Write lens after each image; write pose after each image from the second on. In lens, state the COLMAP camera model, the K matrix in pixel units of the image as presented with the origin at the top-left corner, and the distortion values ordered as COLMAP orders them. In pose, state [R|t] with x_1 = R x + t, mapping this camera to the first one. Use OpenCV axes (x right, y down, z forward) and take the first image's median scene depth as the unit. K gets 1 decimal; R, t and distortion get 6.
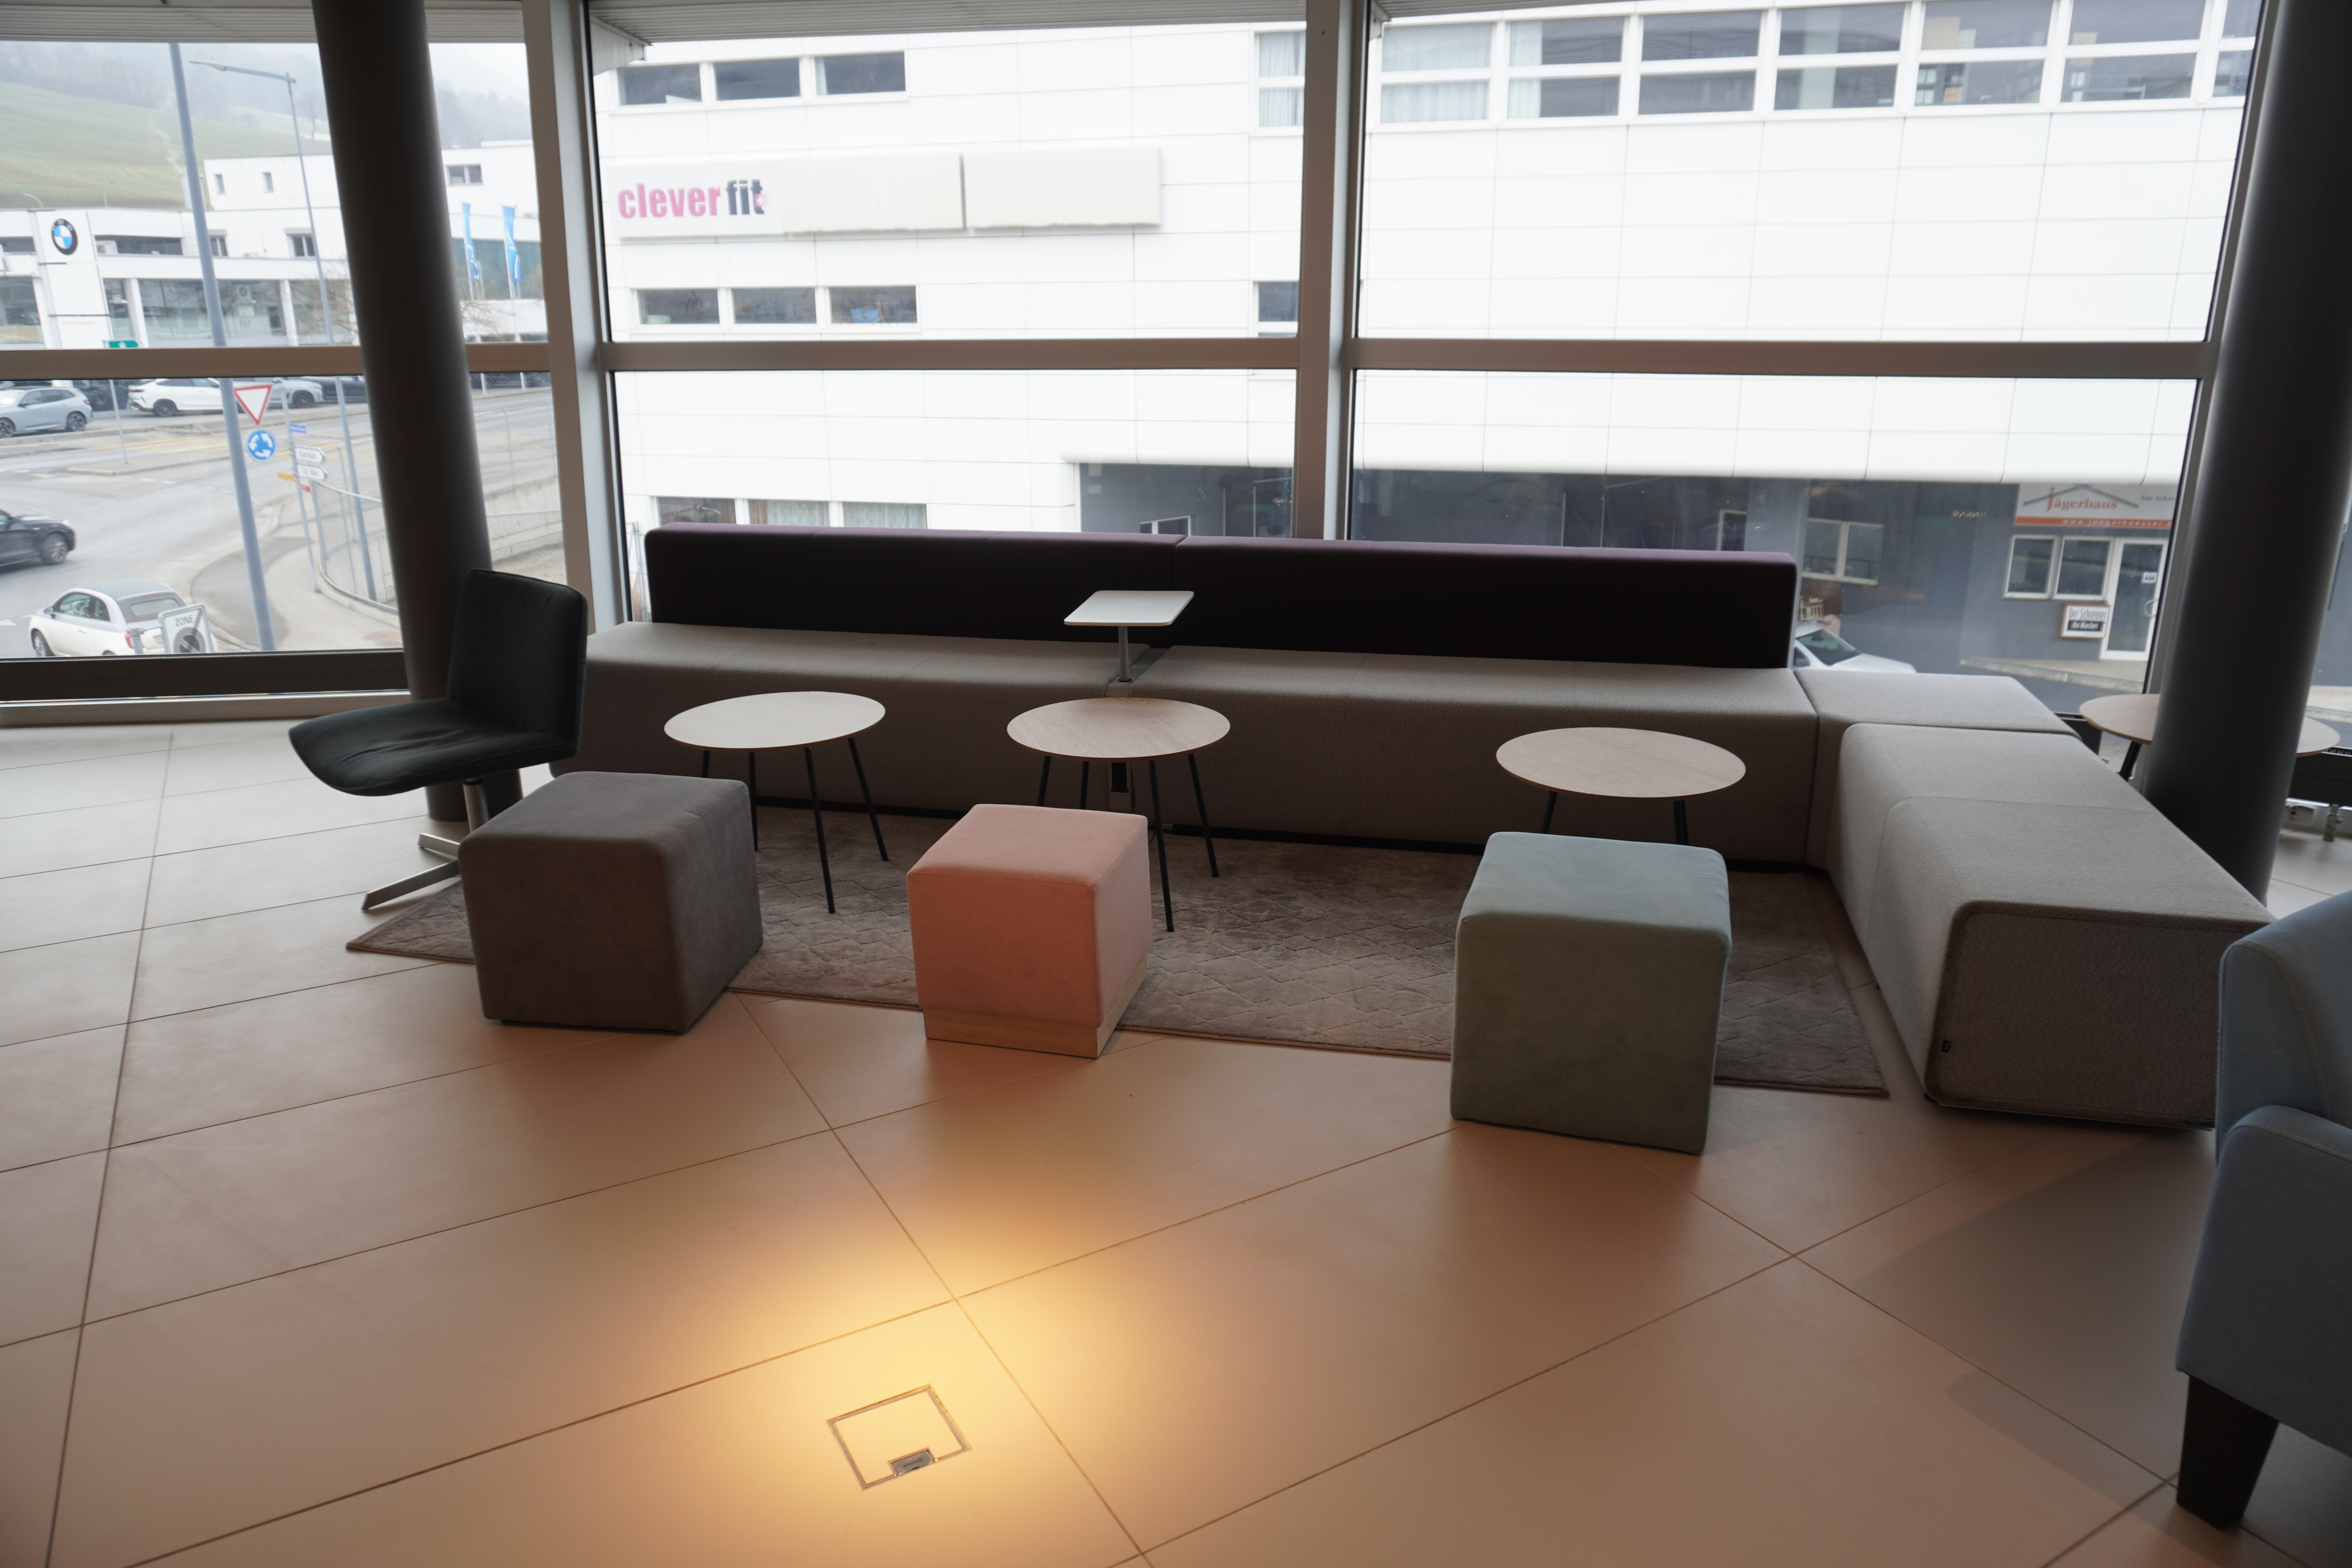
lens RADIAL K [[1530.3, 0, 1176.0], [0, 1530.3, 784.0], [0, 0, 1]] dist [-0.082118, 0.056534]
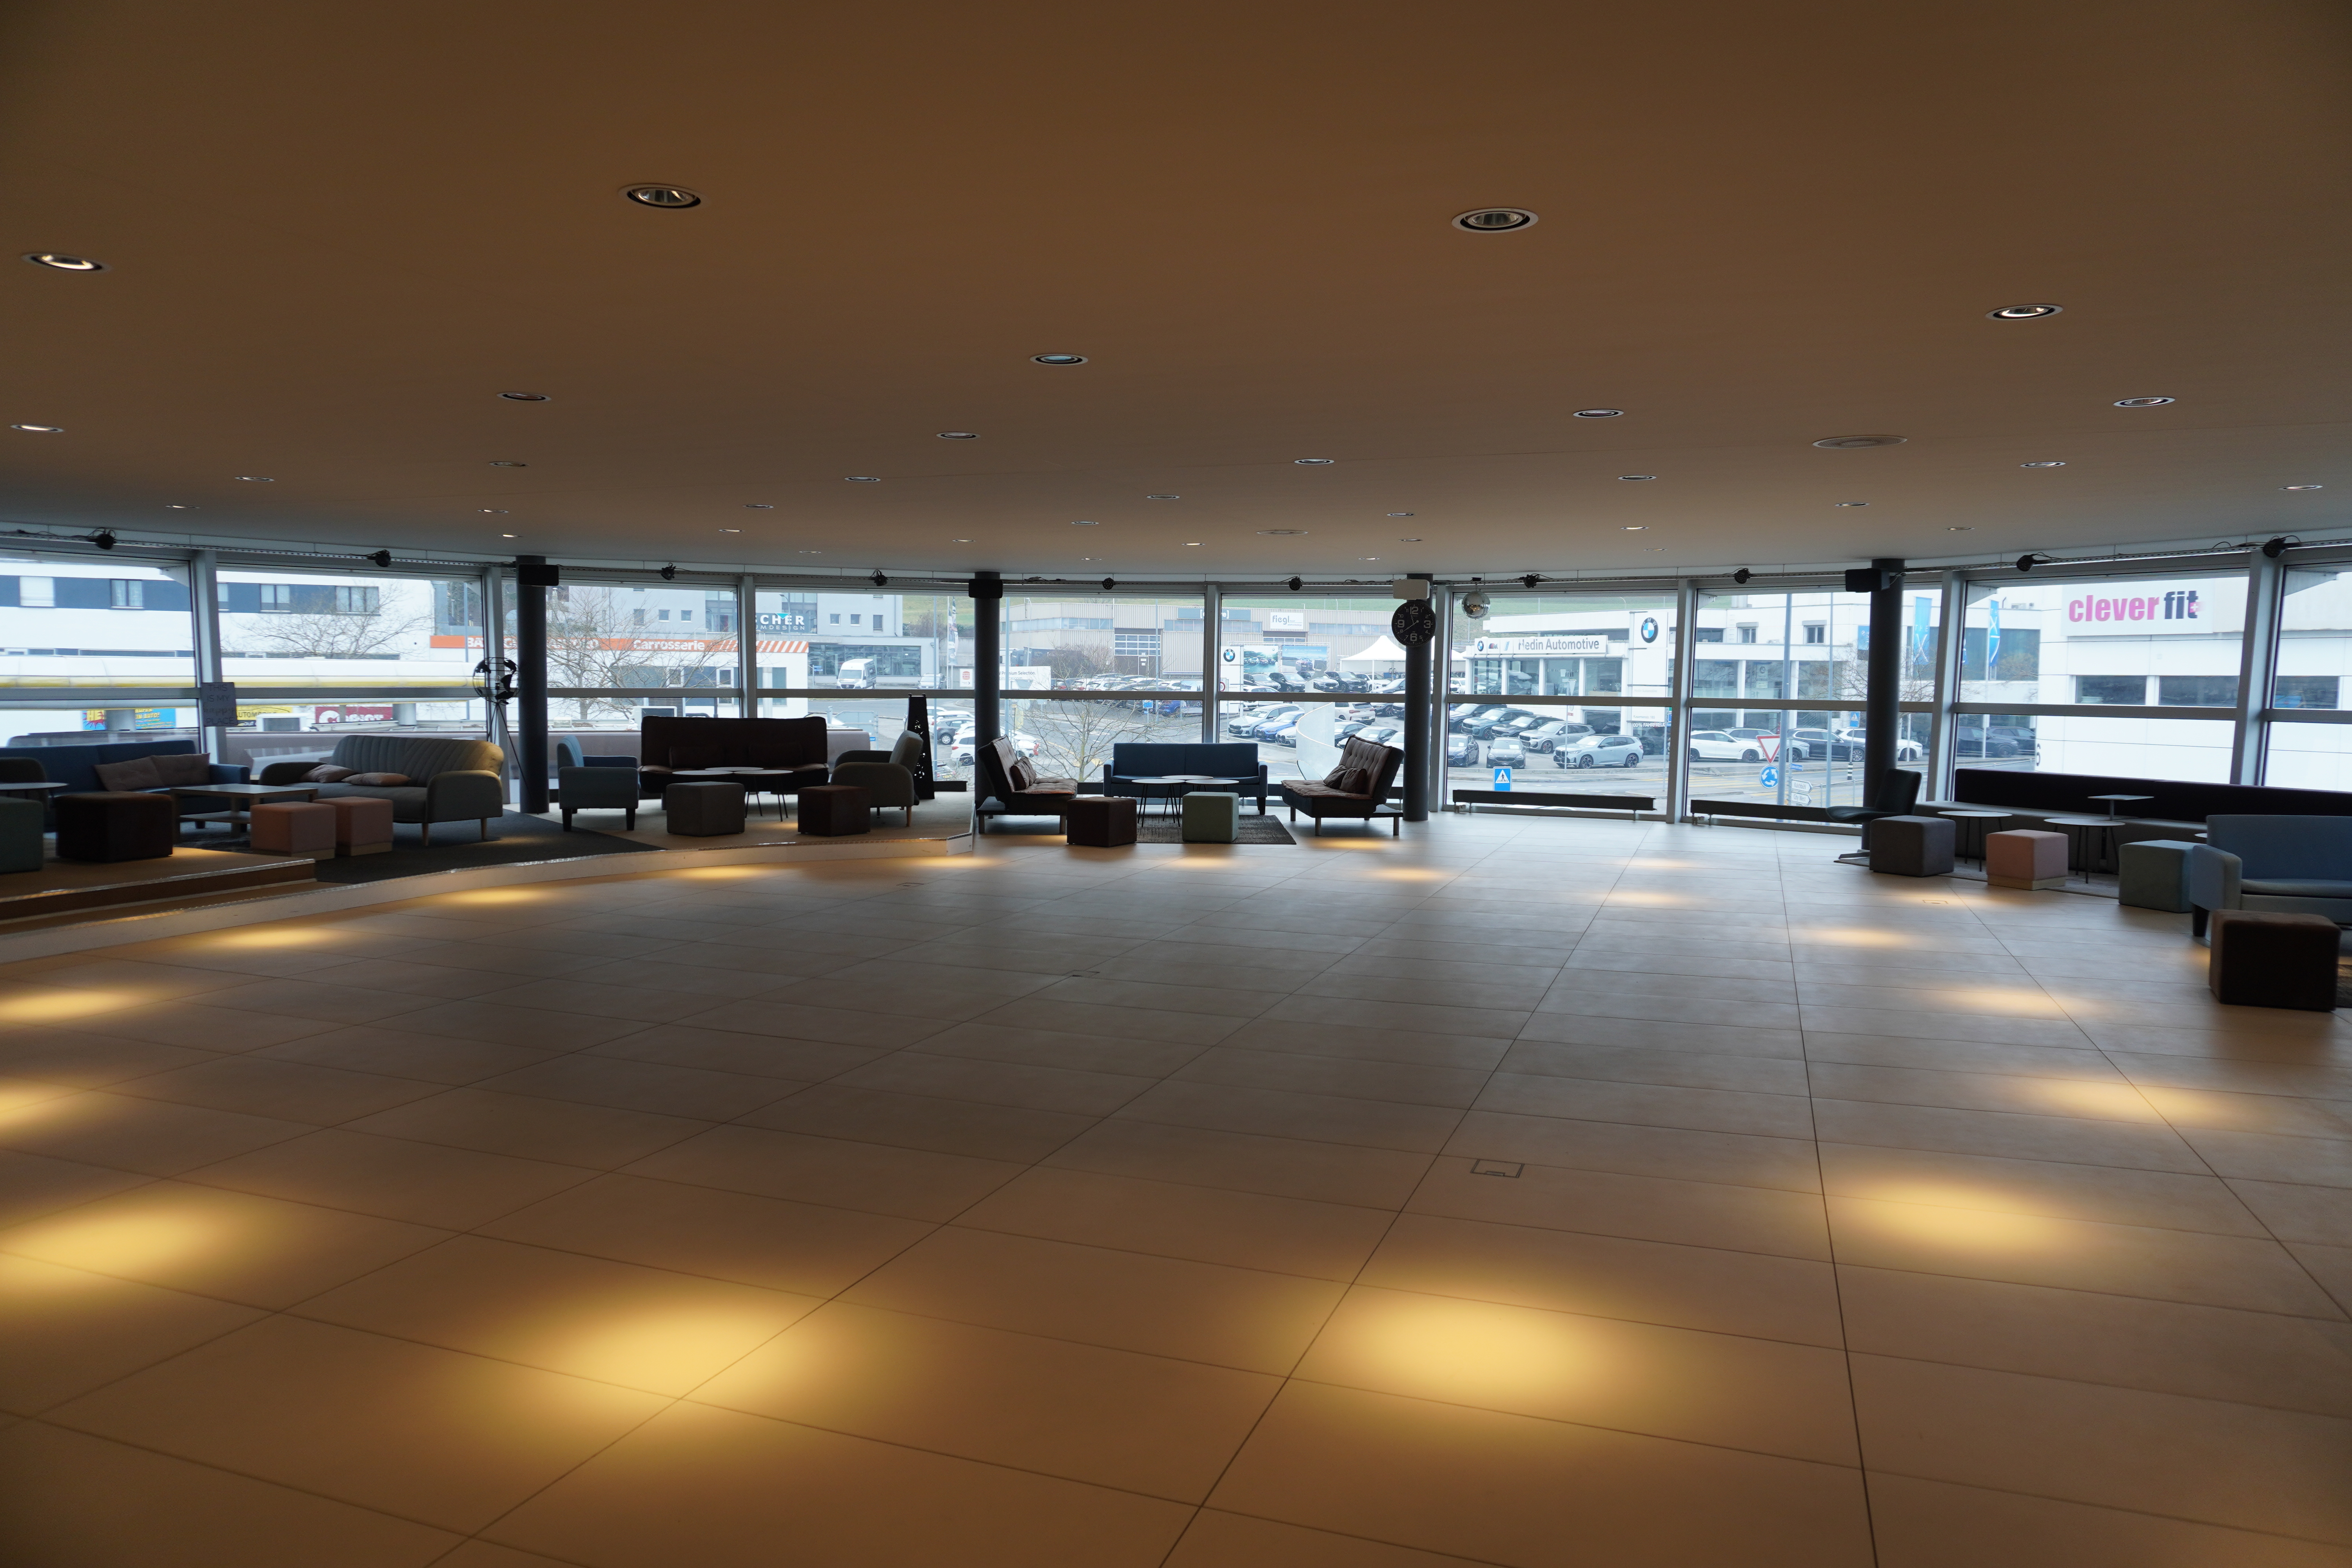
lens RADIAL K [[1542.4, 0, 1166.5], [0, 1542.4, 766.1], [0, 0, 1]] dist [-0.068930, 0.043045]
pose [[0.622024, 0.050624, -0.781360, 0.155497], [-0.245506, 0.960196, -0.133231, 0.092924], [0.743514, 0.274701, 0.609694, -0.298901]]
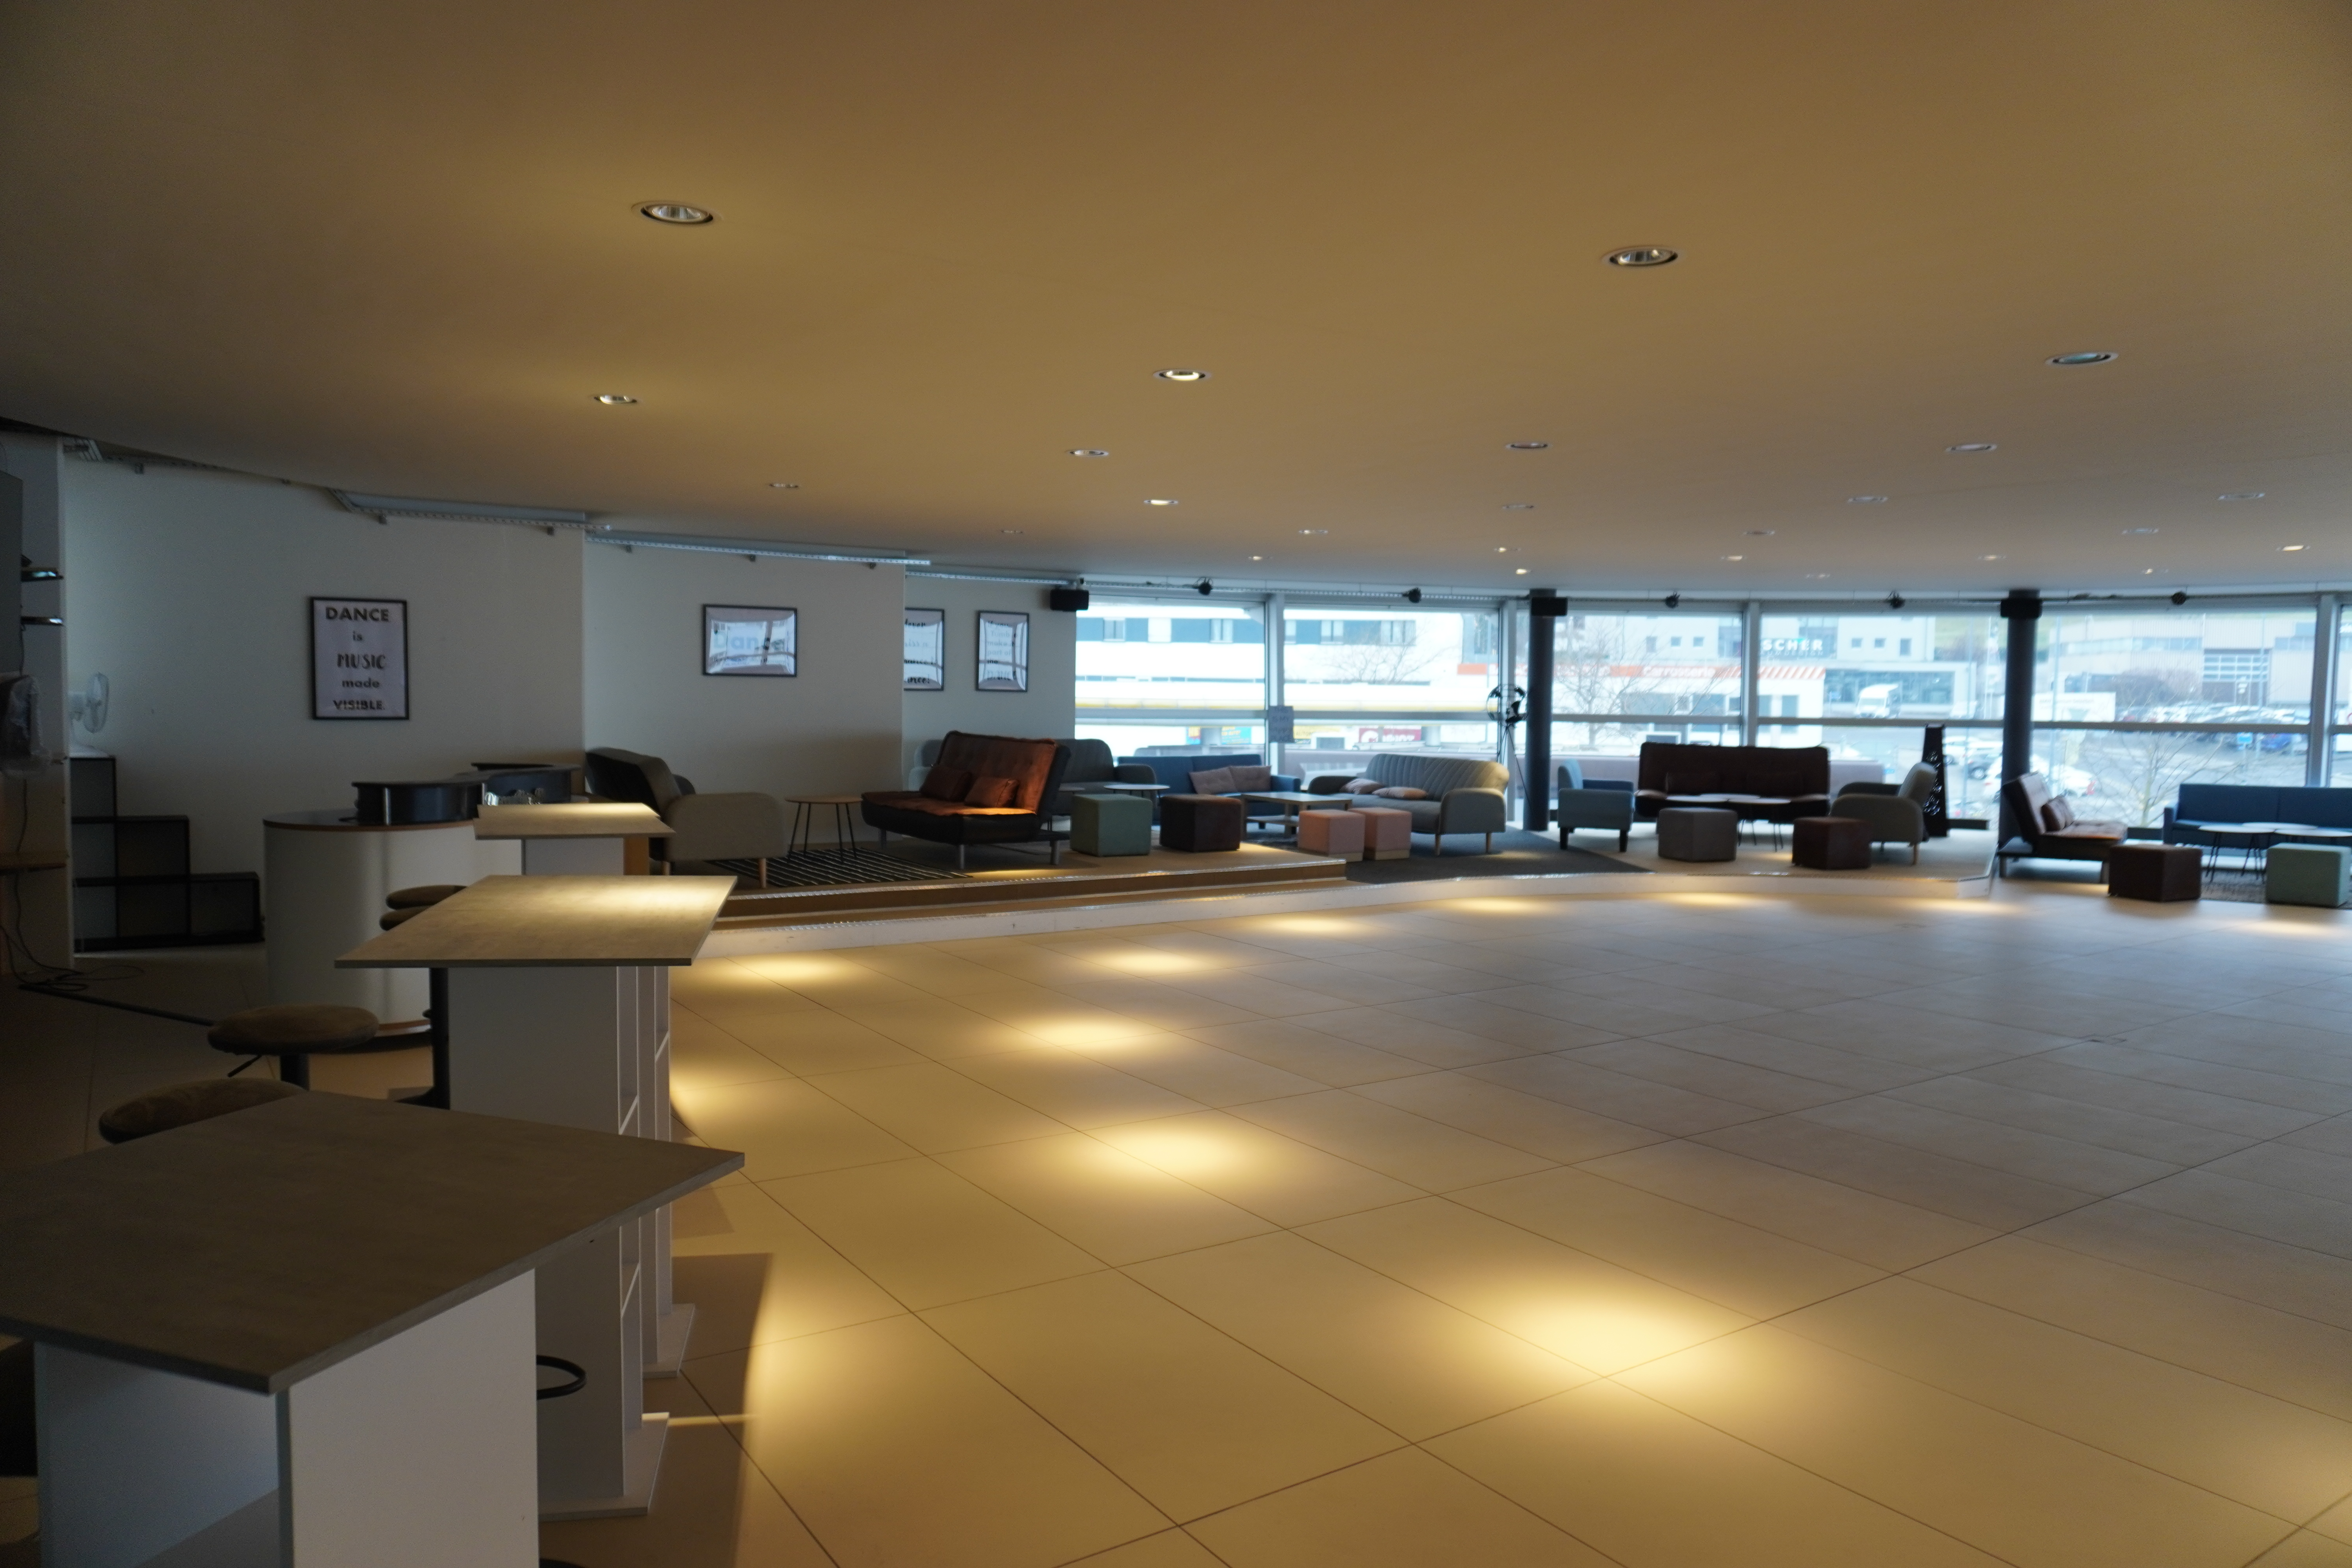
lens RADIAL K [[1564.1, 0, 1175.4], [0, 1564.1, 667.4], [0, 0, 1]] dist [-0.081643, -0.000028]
pose [[0.038431, -0.016009, -0.999133, 0.164866], [-0.314877, 0.948740, -0.027313, 0.092576], [0.948354, 0.315653, 0.031420, -0.298270]]
